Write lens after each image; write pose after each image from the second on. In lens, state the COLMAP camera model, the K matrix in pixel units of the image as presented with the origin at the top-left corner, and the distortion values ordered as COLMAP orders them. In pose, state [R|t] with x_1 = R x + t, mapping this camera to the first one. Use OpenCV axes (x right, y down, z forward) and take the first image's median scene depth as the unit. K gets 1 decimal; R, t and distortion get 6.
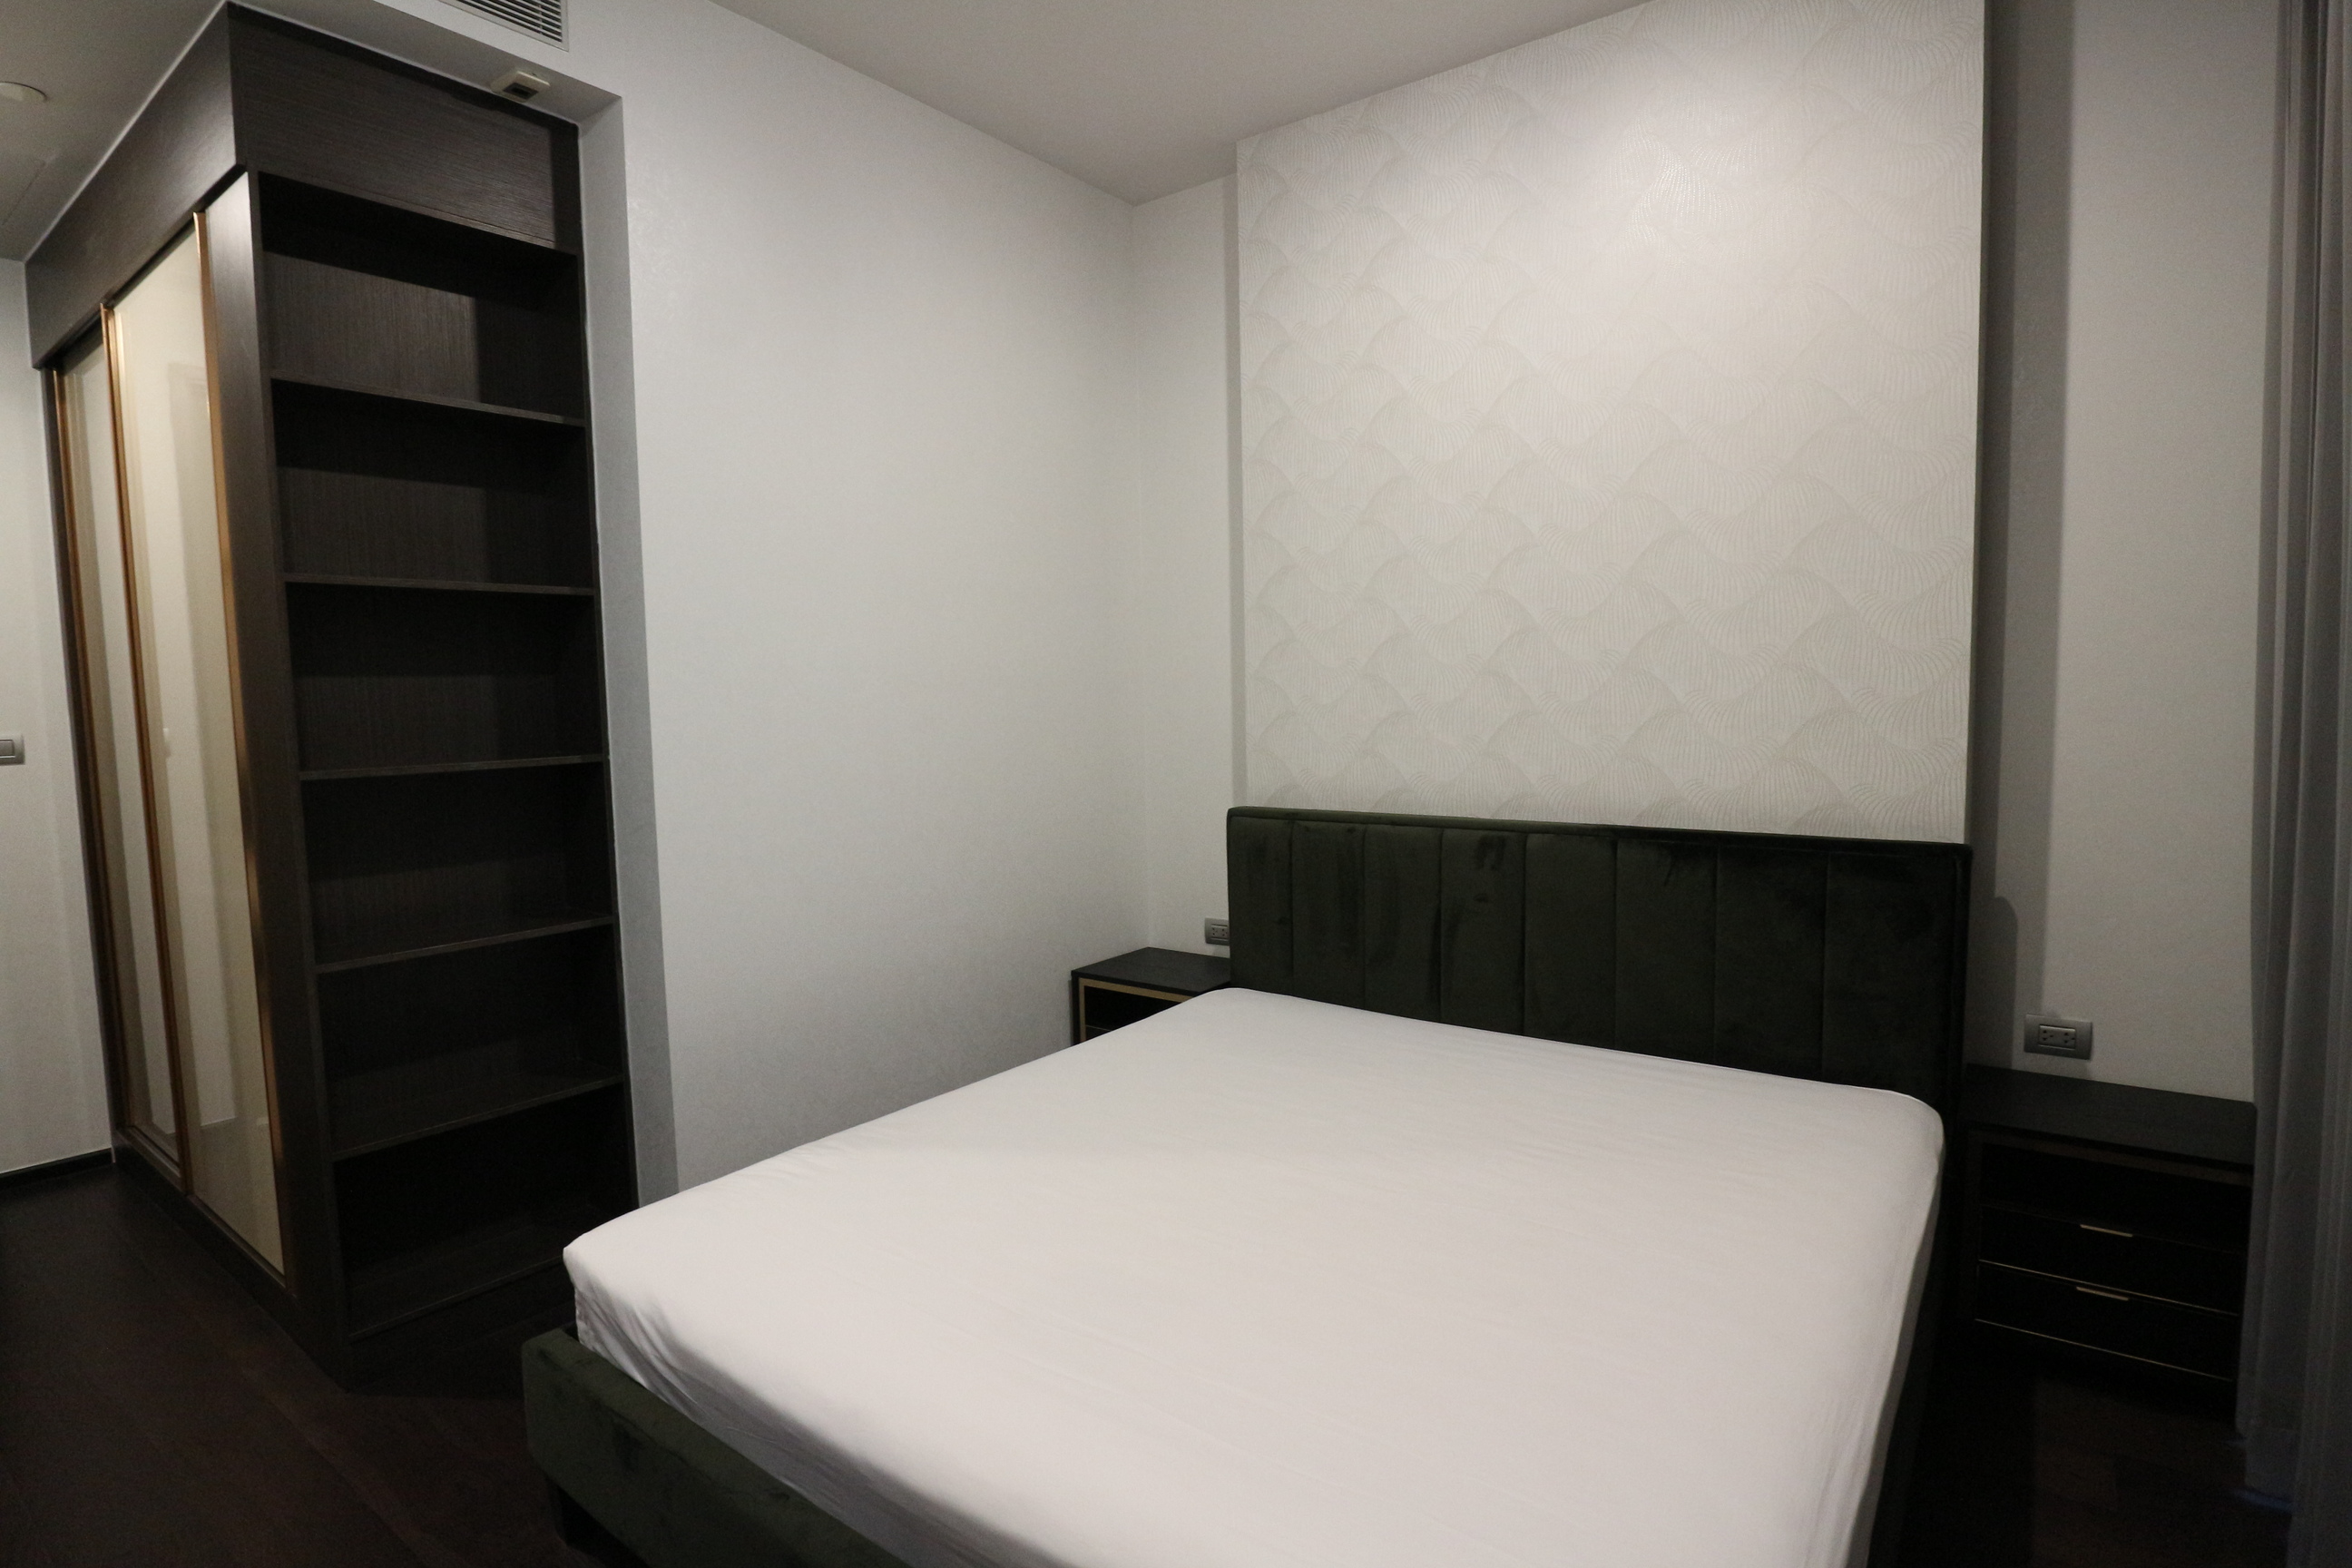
lens RADIAL K [[1192.0, 0, 1169.4], [0, 1192.0, 798.7], [0, 0, 1]] dist [-0.051075, 0.017691]
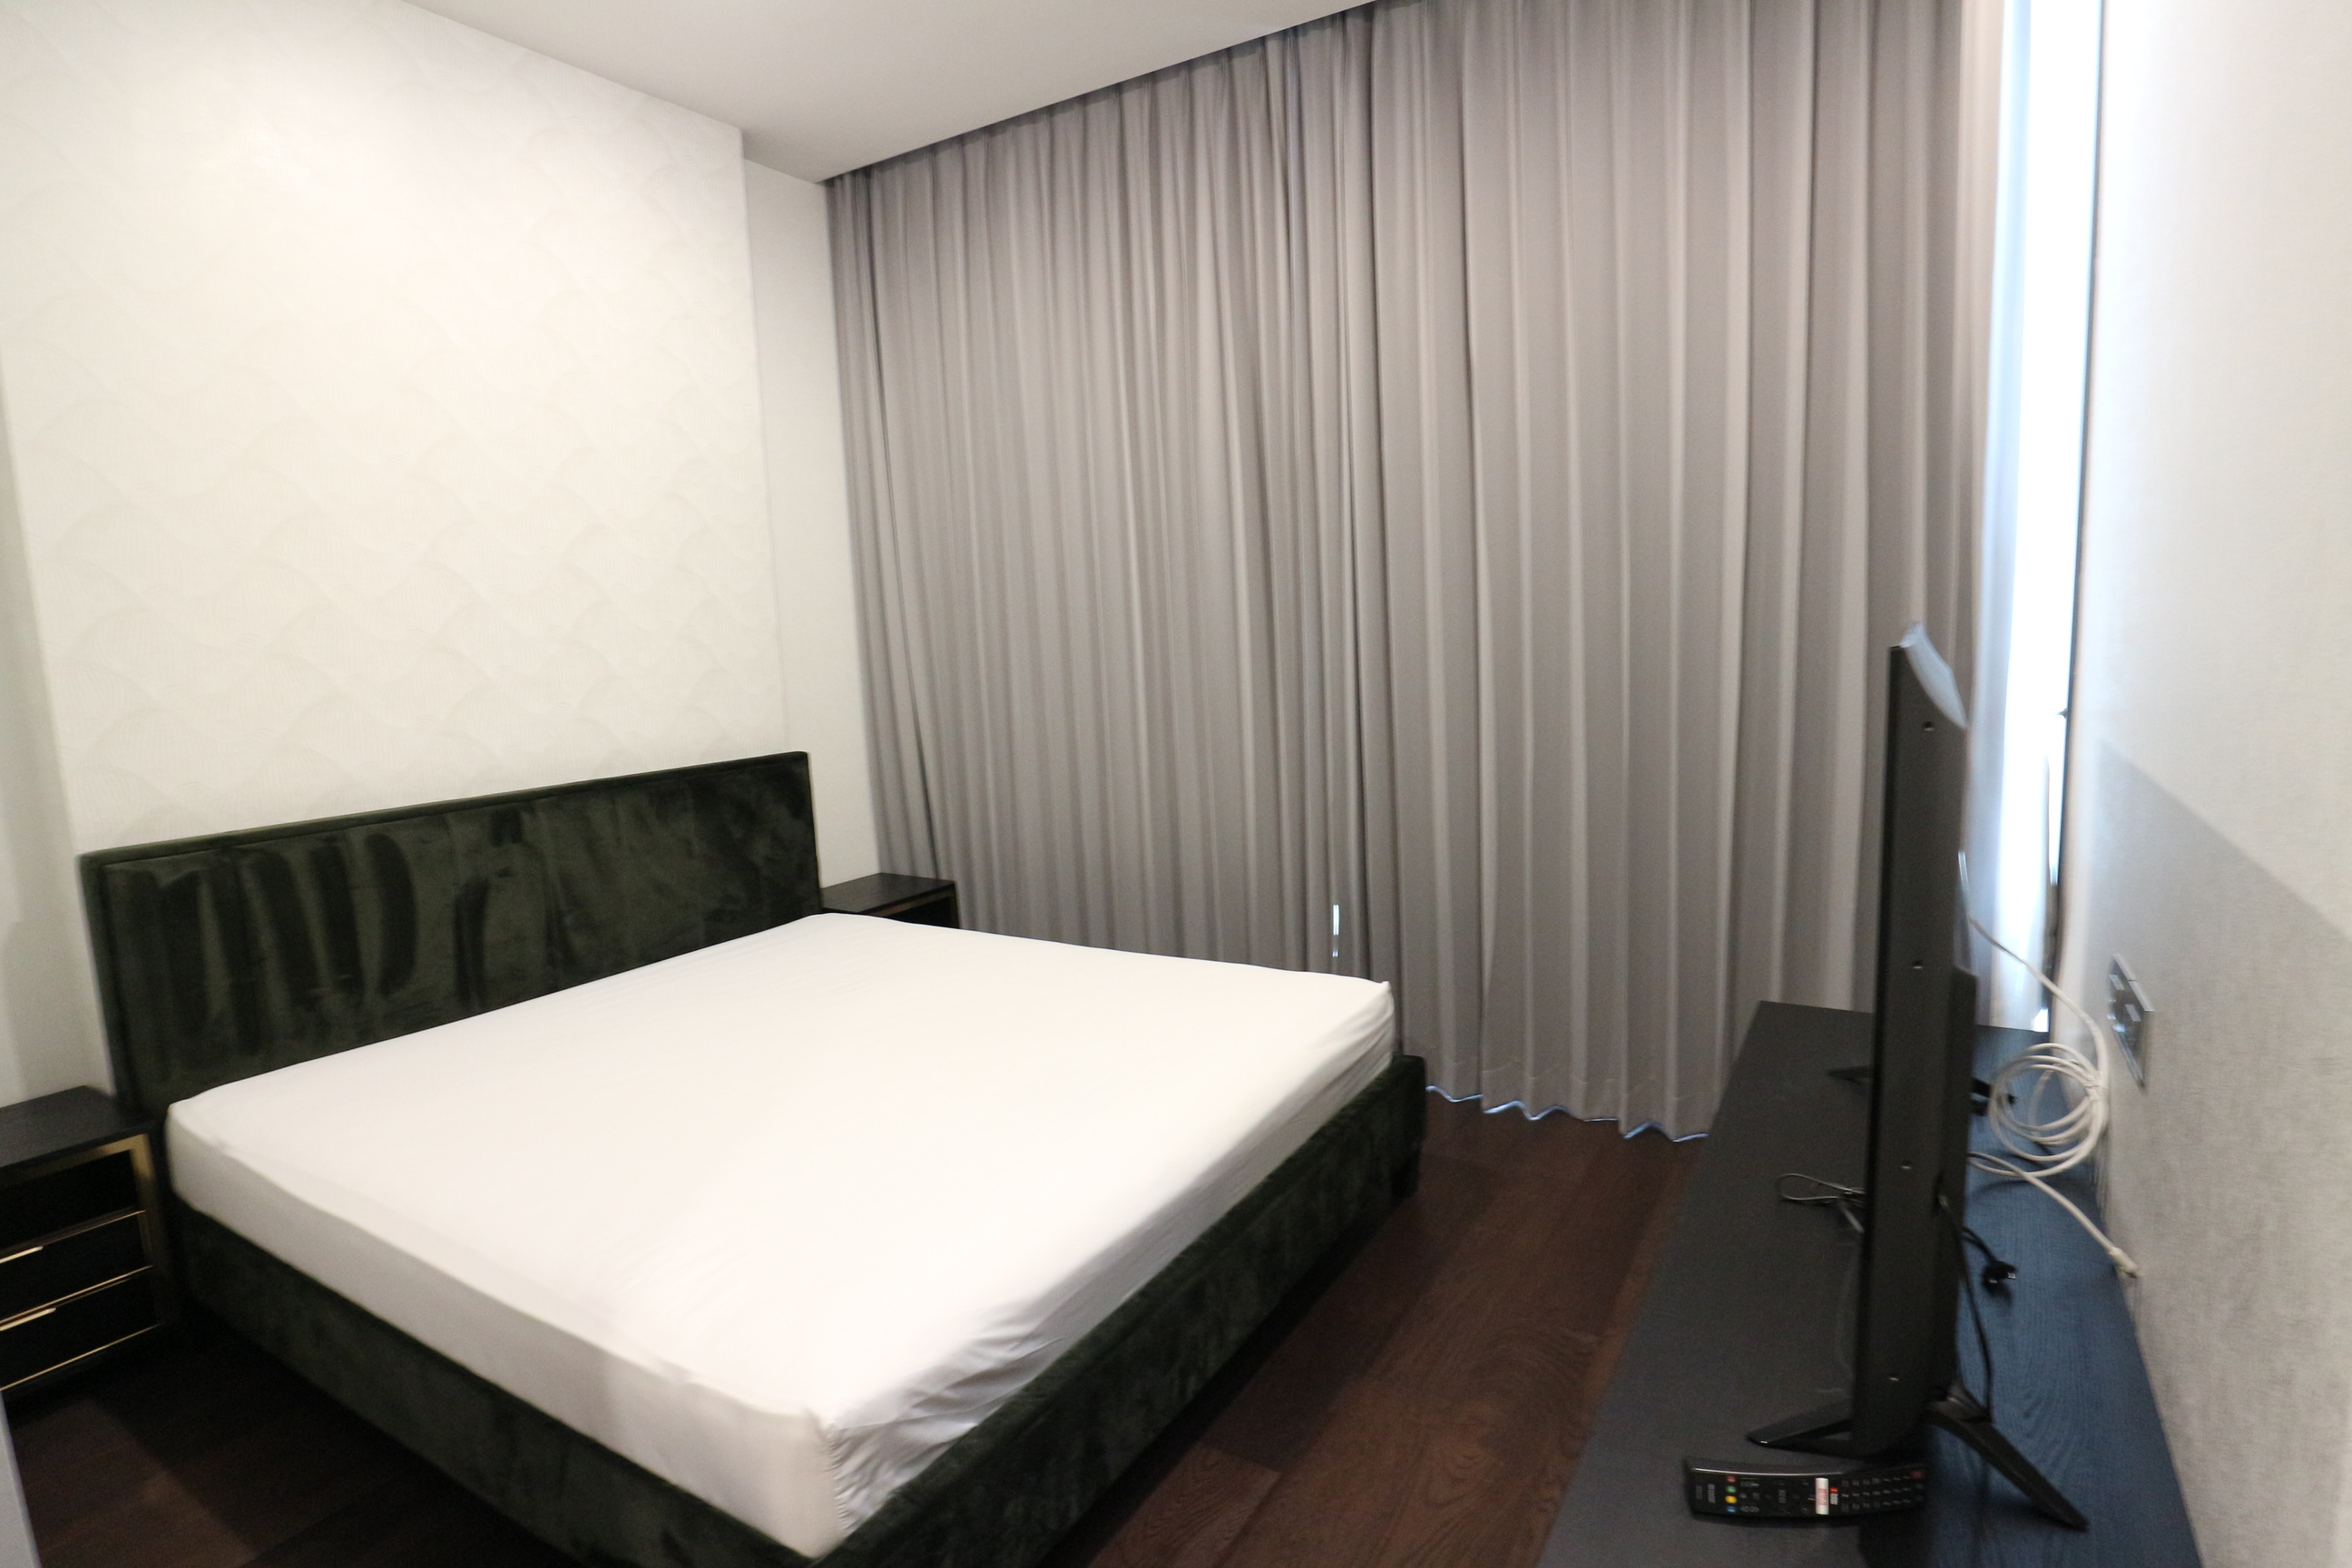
lens RADIAL K [[1192.0, 0, 1169.4], [0, 1192.0, 798.7], [0, 0, 1]] dist [-0.051075, 0.017691]
pose [[-0.100708, -0.121790, 0.987434, -0.743378], [0.134934, 0.981637, 0.134837, -0.034516], [-0.985723, 0.146818, -0.082425, 0.511835]]
